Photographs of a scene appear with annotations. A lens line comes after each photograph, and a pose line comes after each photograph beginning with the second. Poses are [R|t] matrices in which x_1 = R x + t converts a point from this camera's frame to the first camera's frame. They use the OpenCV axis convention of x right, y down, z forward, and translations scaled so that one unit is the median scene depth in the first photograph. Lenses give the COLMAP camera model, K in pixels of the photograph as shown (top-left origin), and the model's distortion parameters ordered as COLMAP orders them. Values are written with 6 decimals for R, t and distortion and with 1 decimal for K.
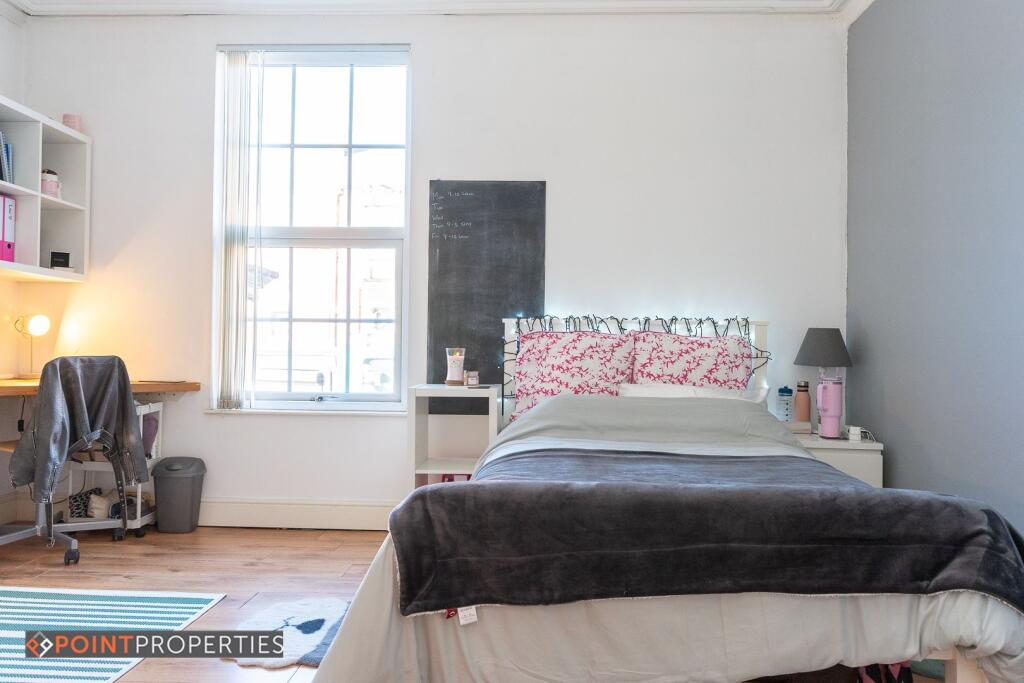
lens RADIAL K [[718.3, 0, 512.0], [0, 718.3, 341.5], [0, 0, 1]] dist [0.005751, 0.001578]
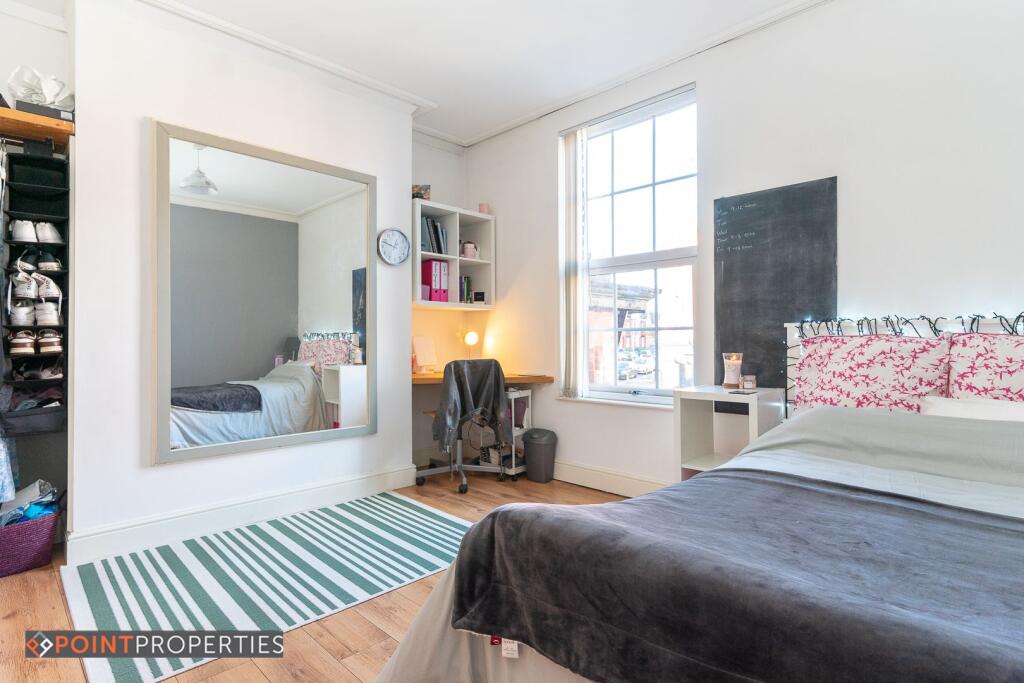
lens RADIAL K [[511.7, 0, 512.0], [0, 511.7, 341.5], [0, 0, 1]] dist [0.002927, 0.001130]
pose [[0.745690, -0.015097, -0.666122, 0.183053], [0.023441, 0.999719, 0.003584, -0.018413], [0.665881, -0.018287, 0.745834, 0.216169]]
